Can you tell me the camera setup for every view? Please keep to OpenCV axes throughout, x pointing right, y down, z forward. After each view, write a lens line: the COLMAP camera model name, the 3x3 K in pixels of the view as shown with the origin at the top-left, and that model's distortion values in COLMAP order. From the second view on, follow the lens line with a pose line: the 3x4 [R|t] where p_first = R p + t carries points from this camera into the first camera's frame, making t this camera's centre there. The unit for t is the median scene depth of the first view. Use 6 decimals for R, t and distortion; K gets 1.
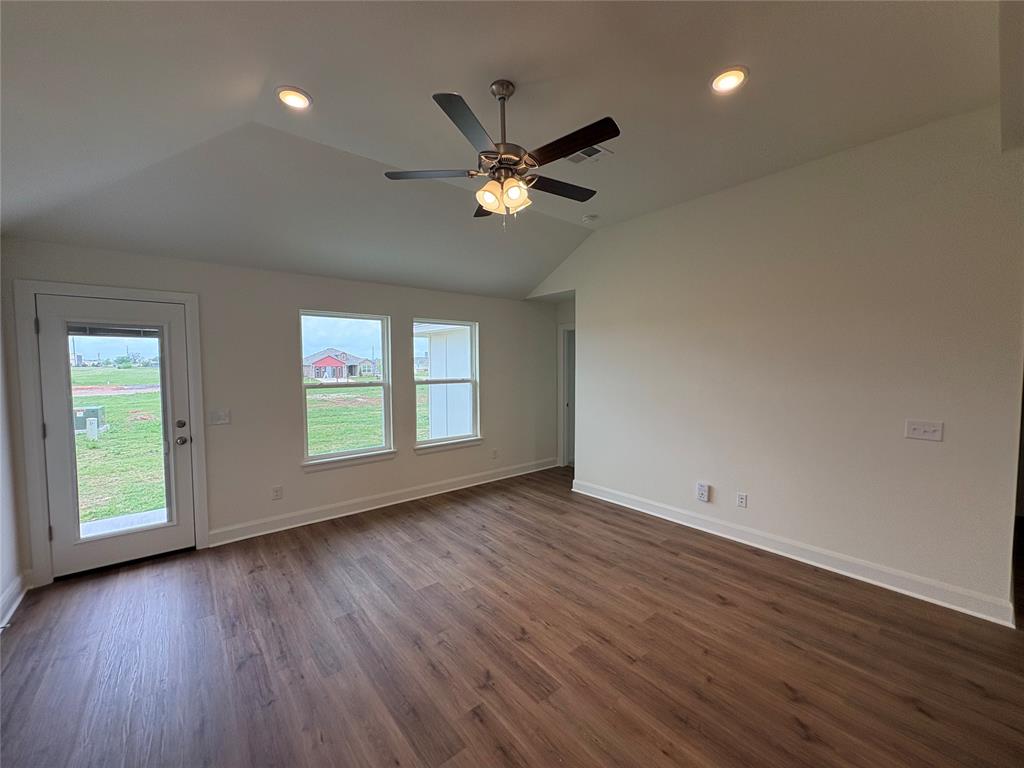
lens RADIAL K [[404.4, 0, 504.9], [0, 404.4, 385.1], [0, 0, 1]] dist [0.001292, 0.000290]
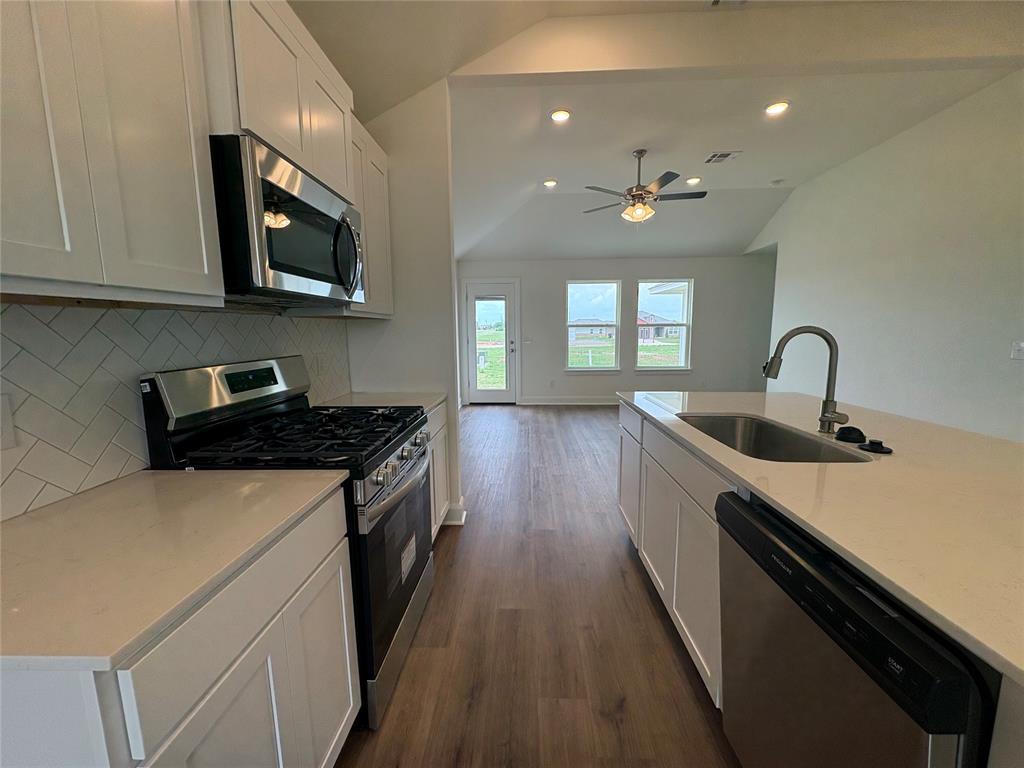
lens RADIAL K [[404.4, 0, 511.1], [0, 404.4, 384.8], [0, 0, 1]] dist [0.001292, 0.000290]
pose [[0.748289, 0.087752, -0.657543, 0.480908], [-0.028529, 0.994552, 0.100260, 0.087152], [0.662759, -0.056265, 0.746716, -0.466898]]
